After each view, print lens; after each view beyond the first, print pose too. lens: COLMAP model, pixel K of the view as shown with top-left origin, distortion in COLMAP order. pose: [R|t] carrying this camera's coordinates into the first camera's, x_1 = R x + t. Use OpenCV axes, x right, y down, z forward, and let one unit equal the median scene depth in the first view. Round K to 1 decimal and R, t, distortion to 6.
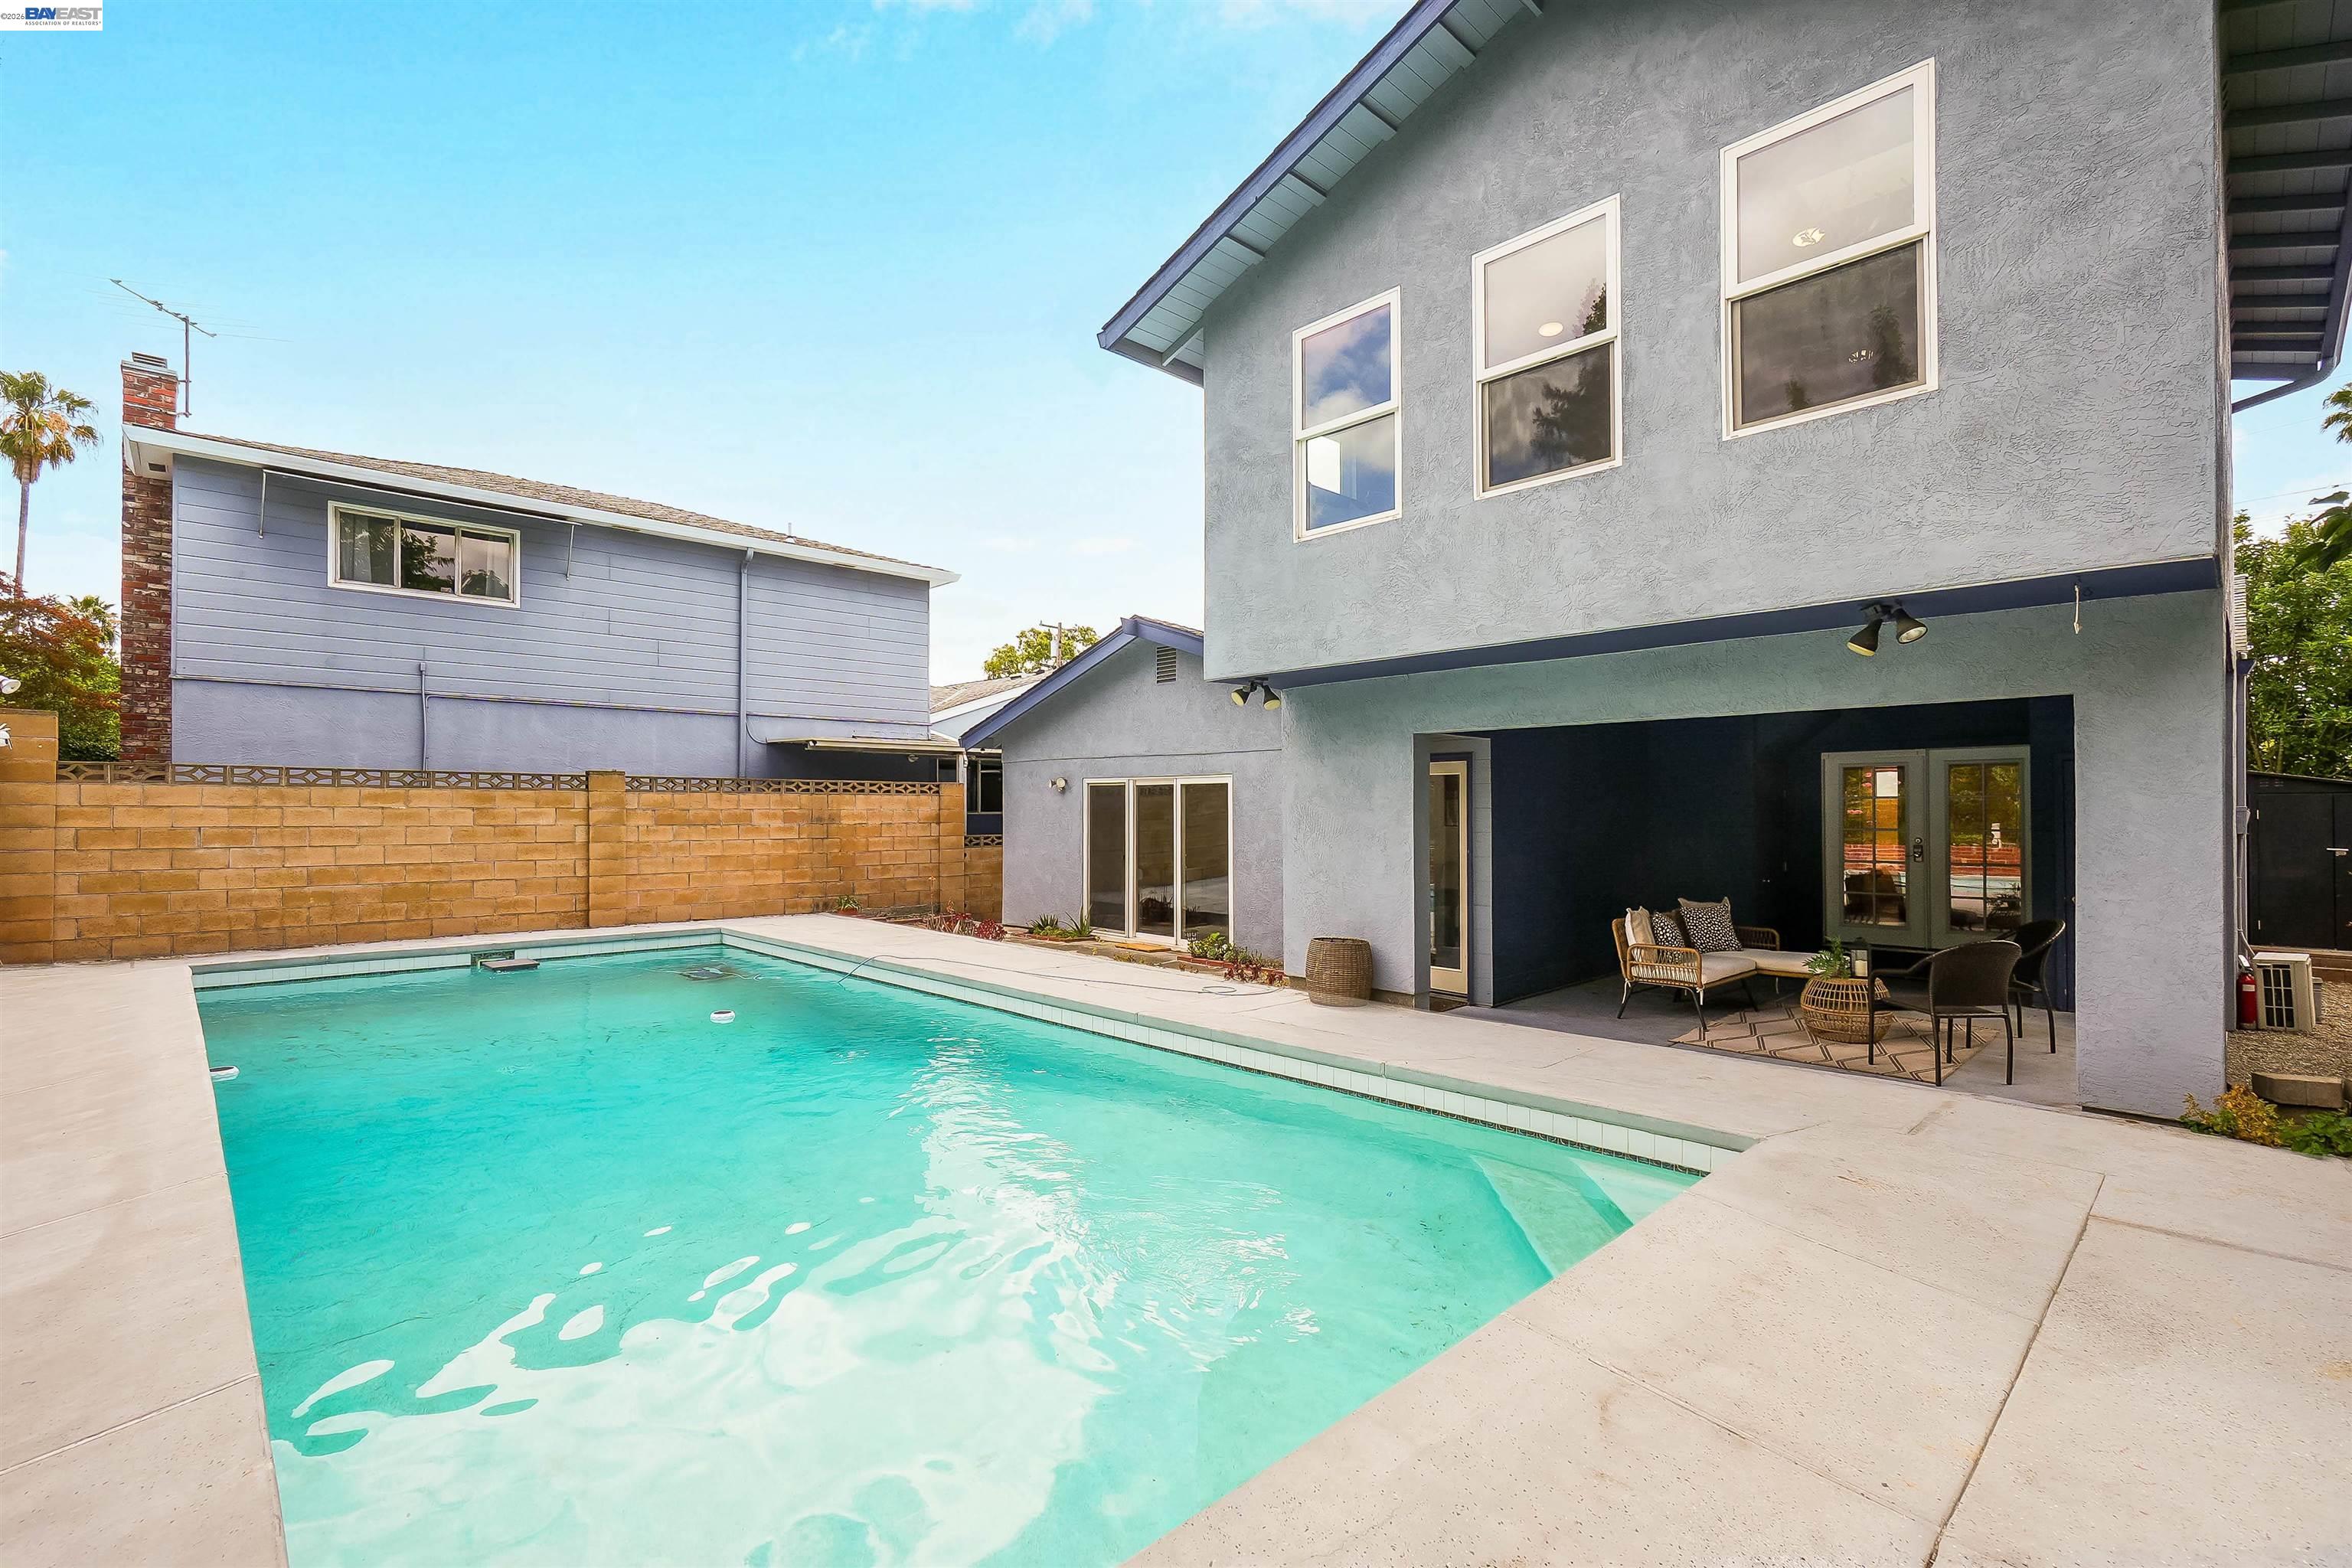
lens RADIAL K [[1054.6, 0, 1172.5], [0, 1054.6, 804.7], [0, 0, 1]] dist [-0.002106, -0.000160]
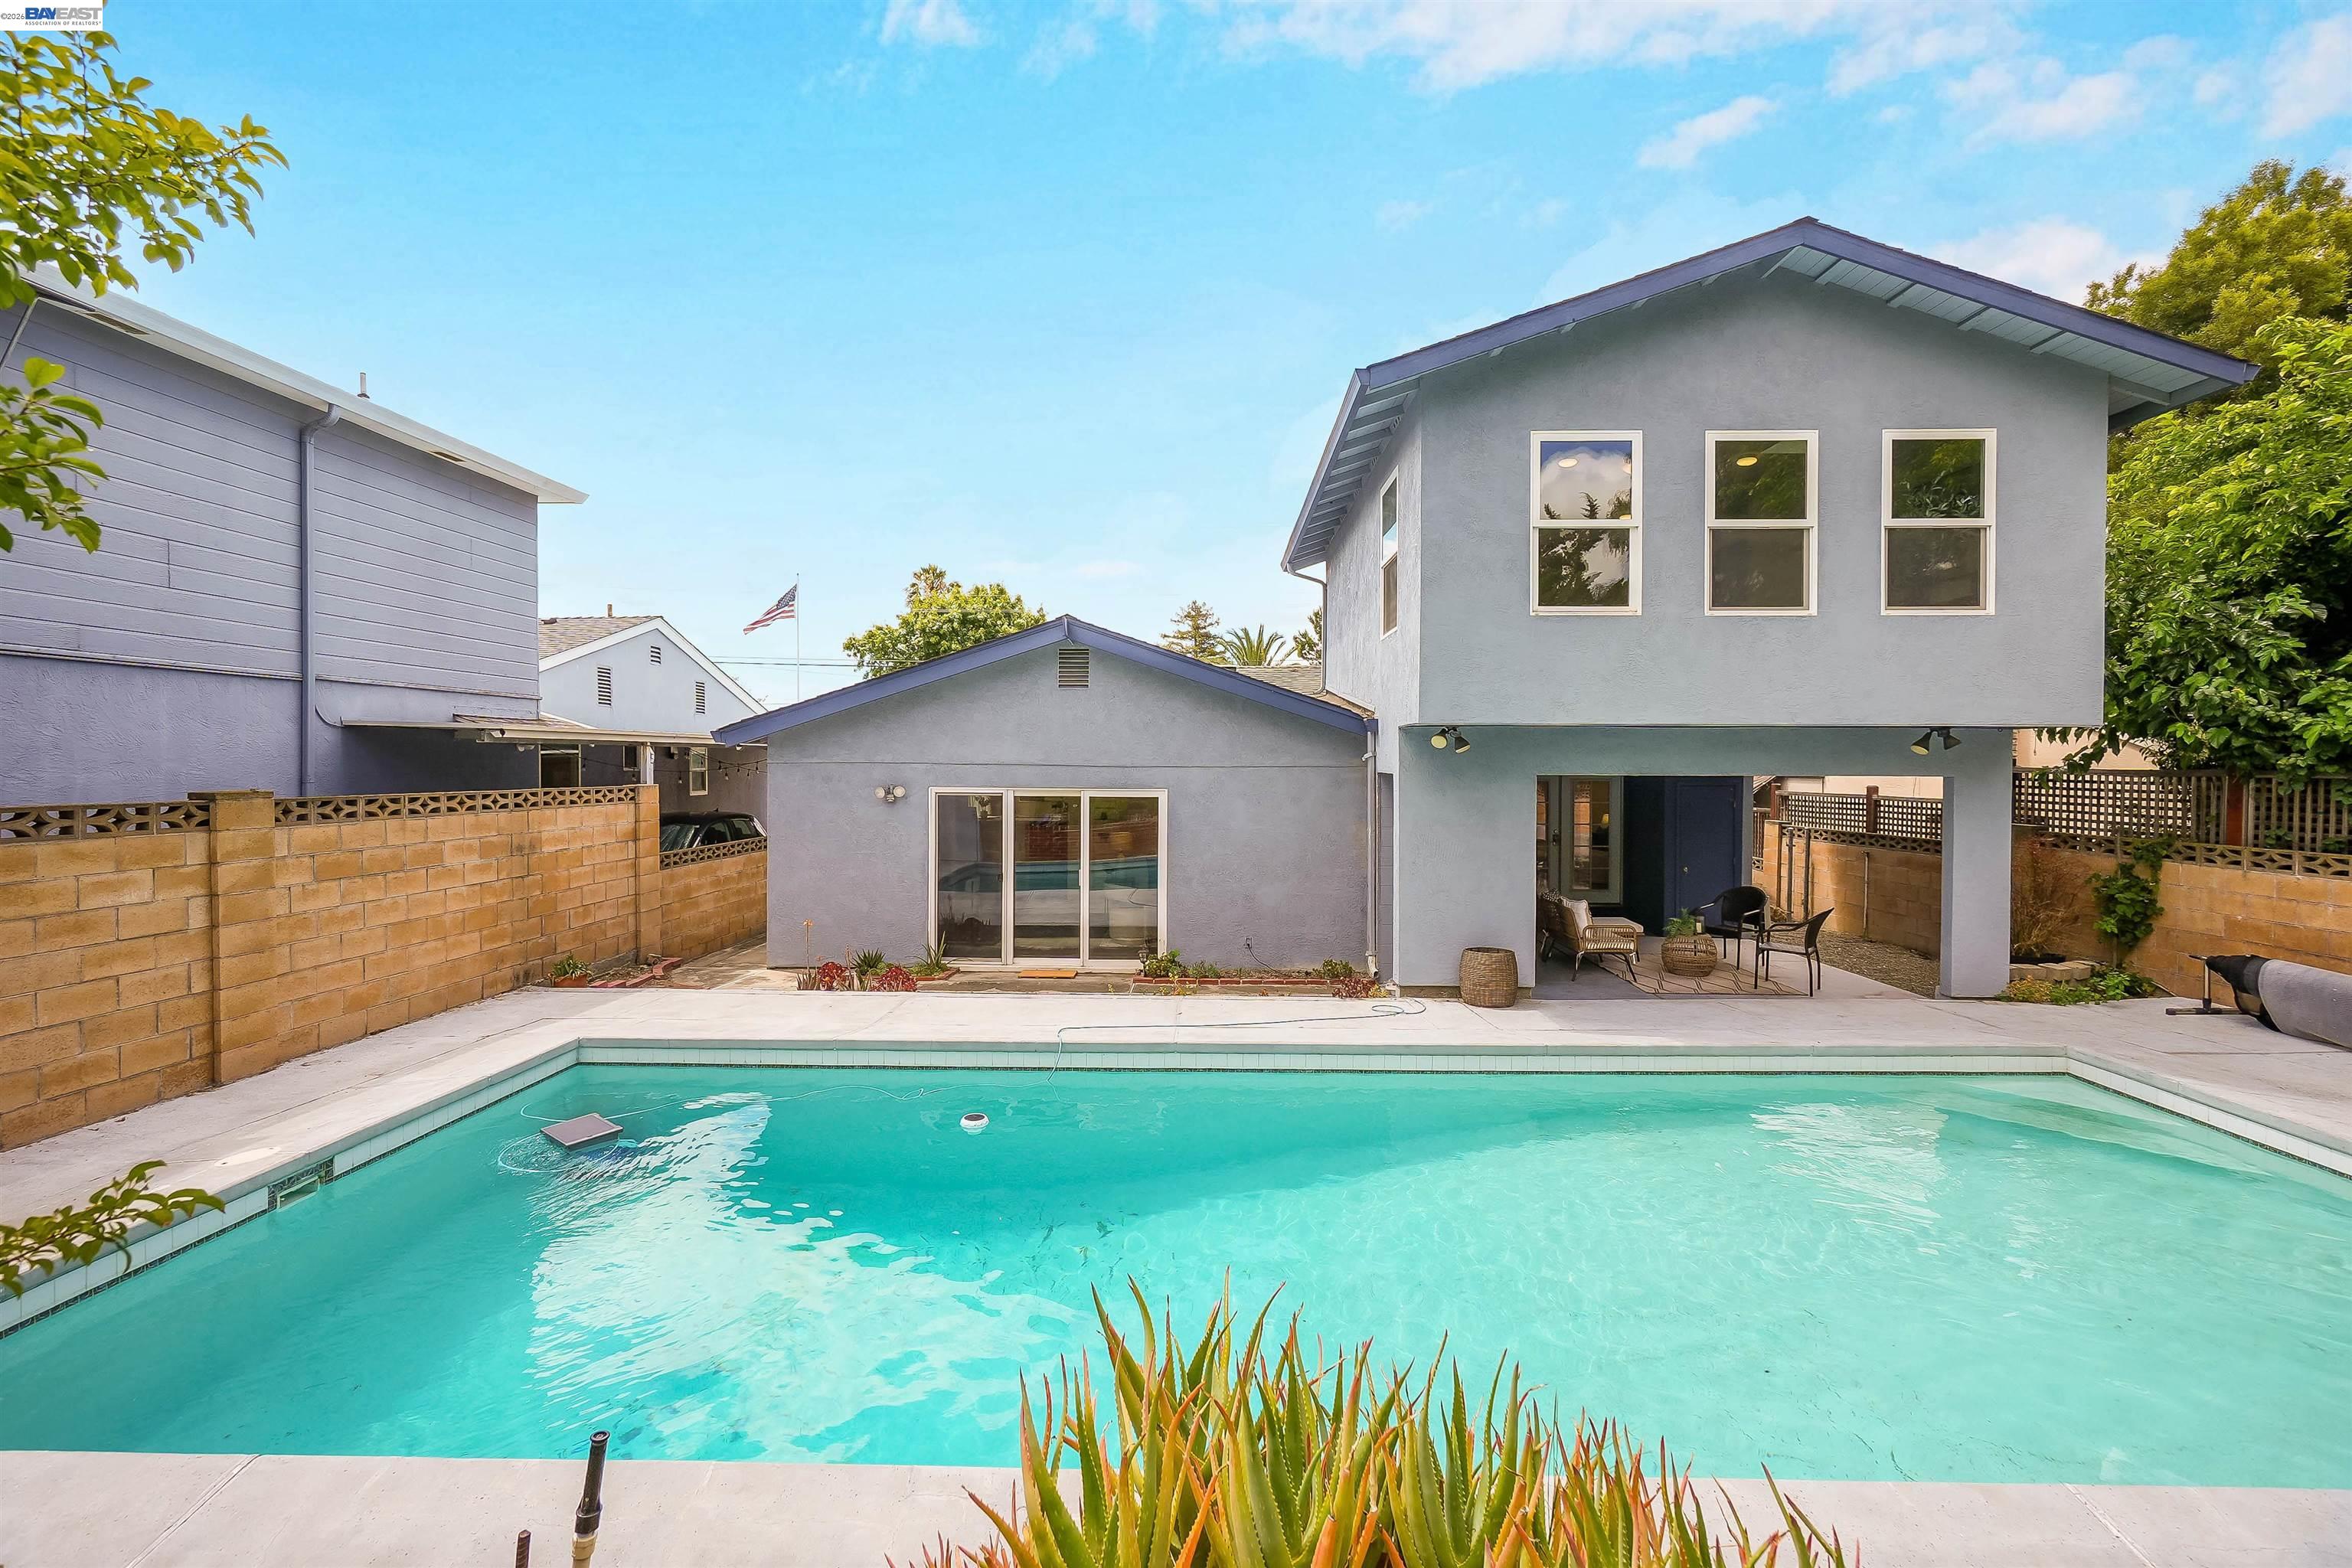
lens RADIAL K [[1019.8, 0, 1178.5], [0, 1019.8, 773.6], [0, 0, 1]] dist [-0.000926, 0.000859]
pose [[0.710599, -0.005213, 0.703578, -0.549775], [-0.007704, 0.999855, 0.015189, -0.051899], [-0.703555, -0.016213, 0.710455, 0.278229]]
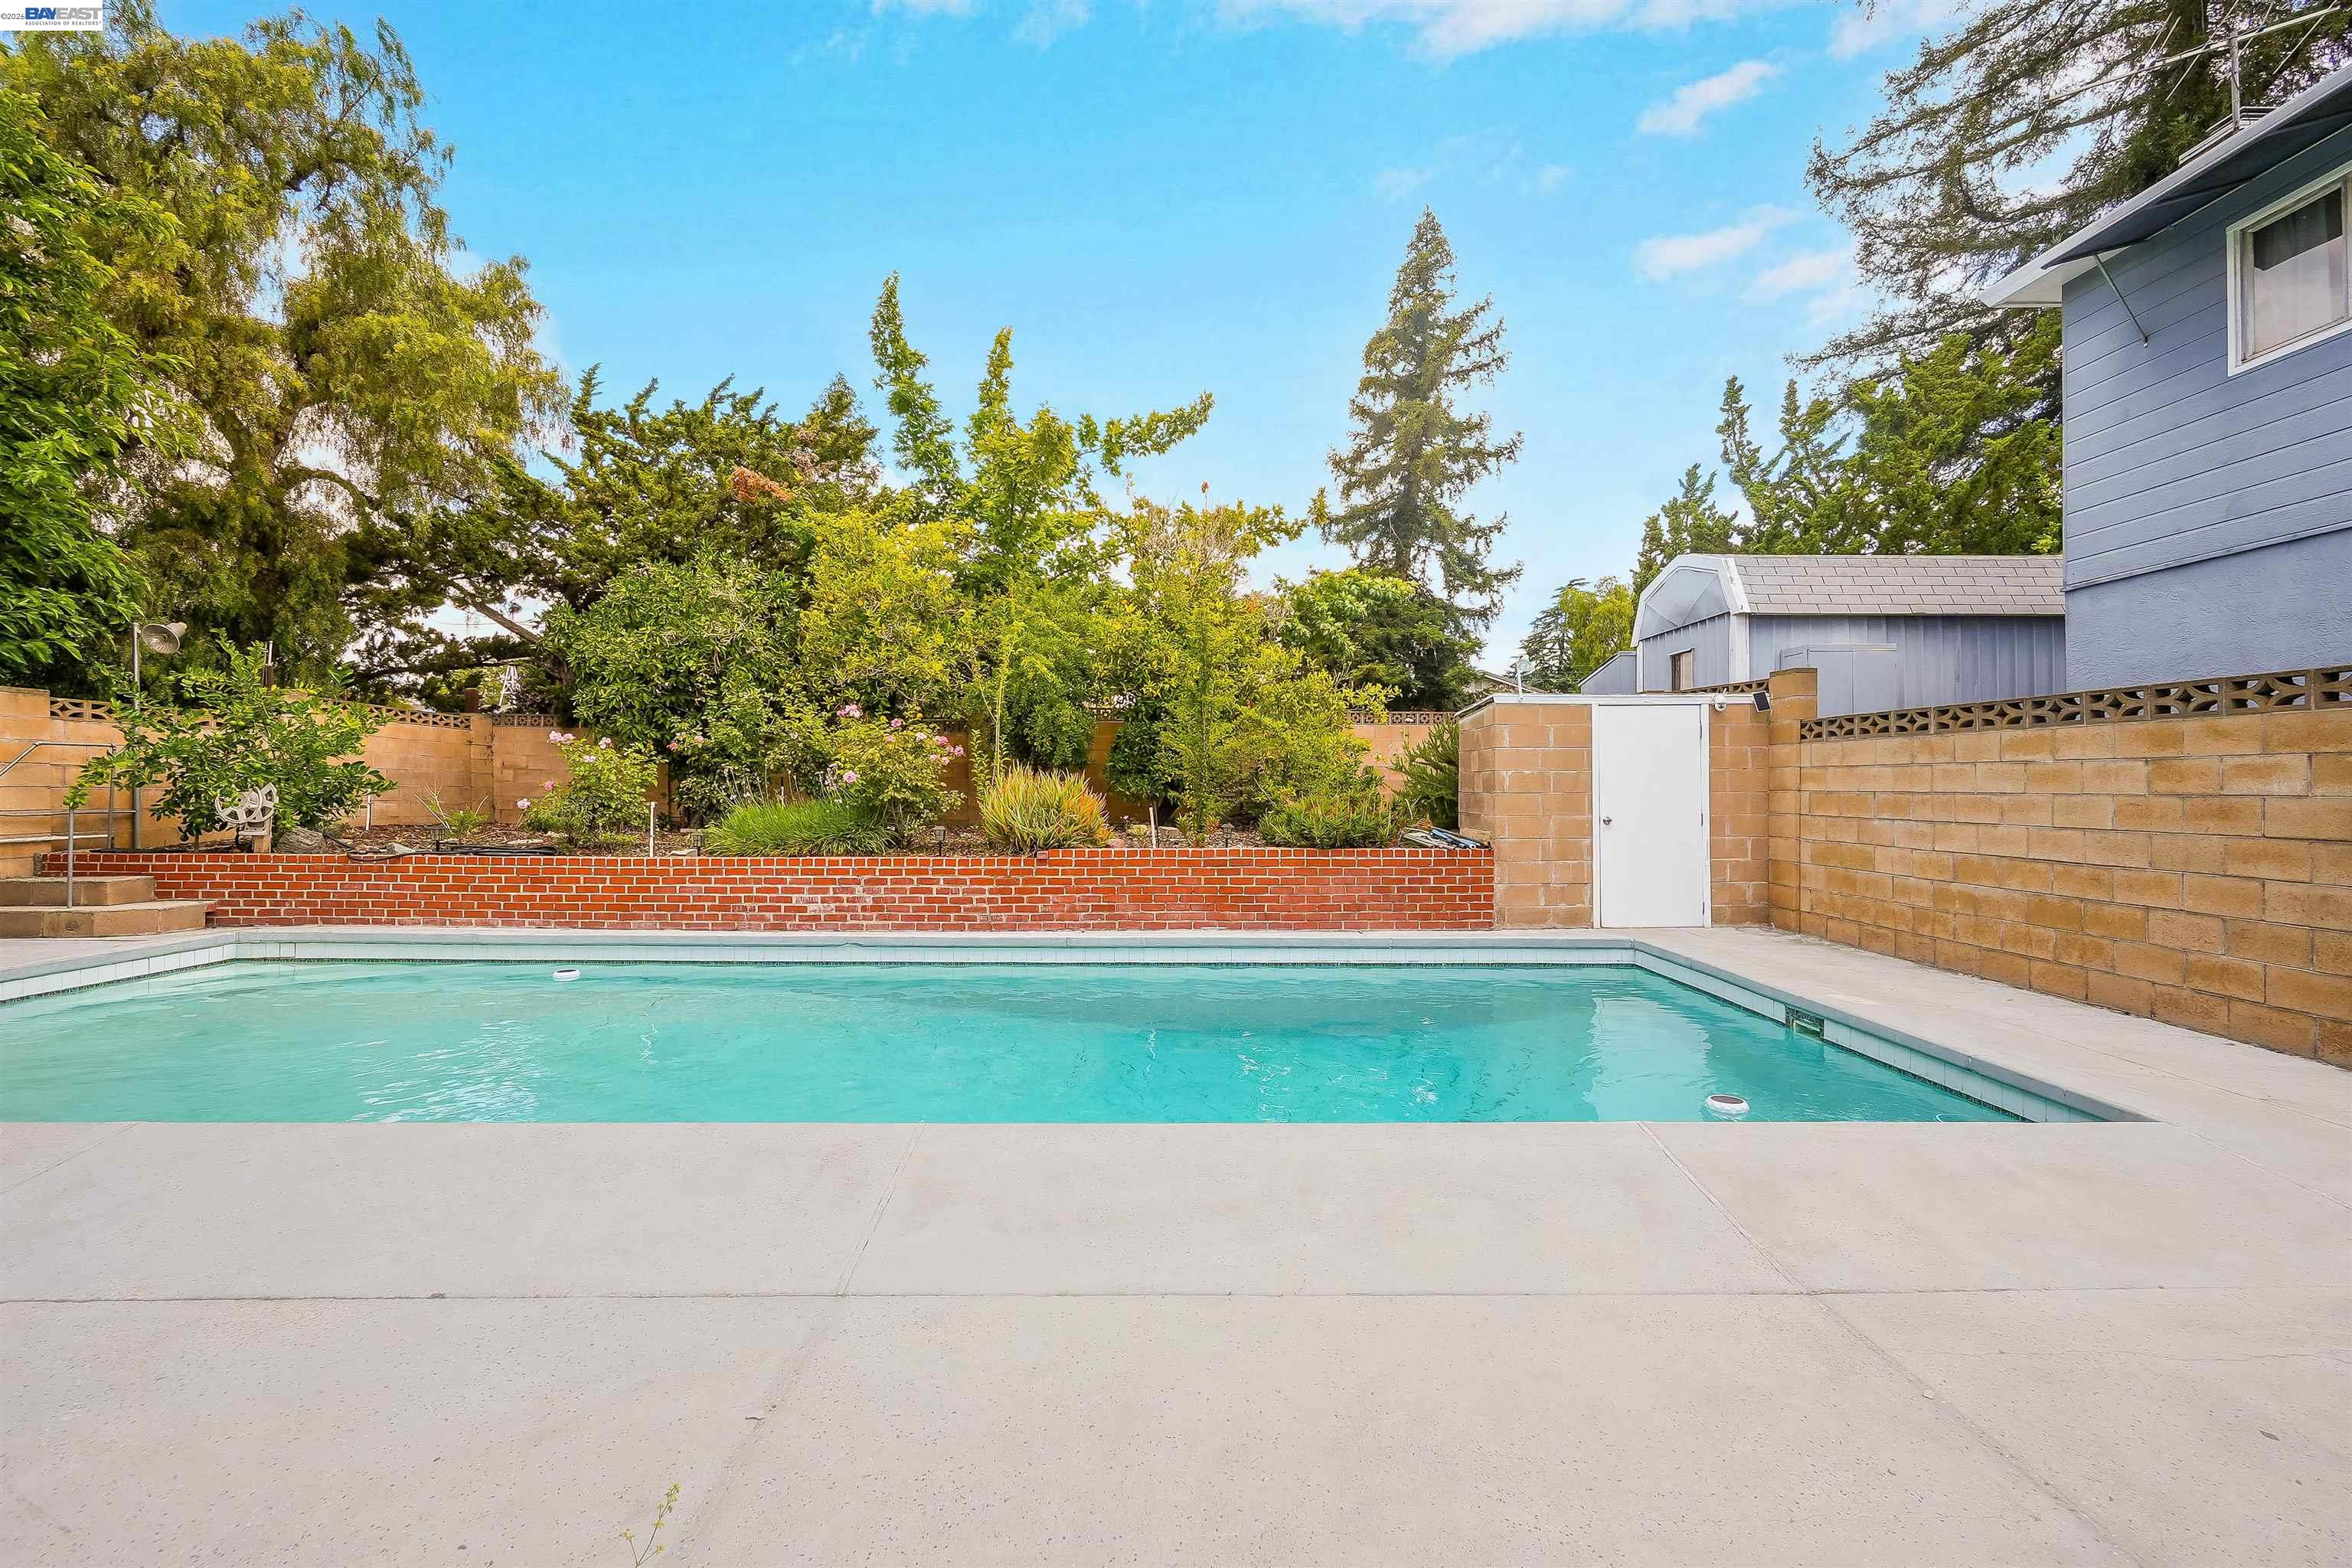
lens RADIAL K [[1019.8, 0, 1178.5], [0, 1019.8, 773.6], [0, 0, 1]] dist [-0.000926, 0.000859]
pose [[-0.688260, -0.012715, -0.725353, -0.009581], [0.000171, 0.999844, -0.017688, 0.016675], [0.725464, -0.012298, -0.688150, 0.905700]]
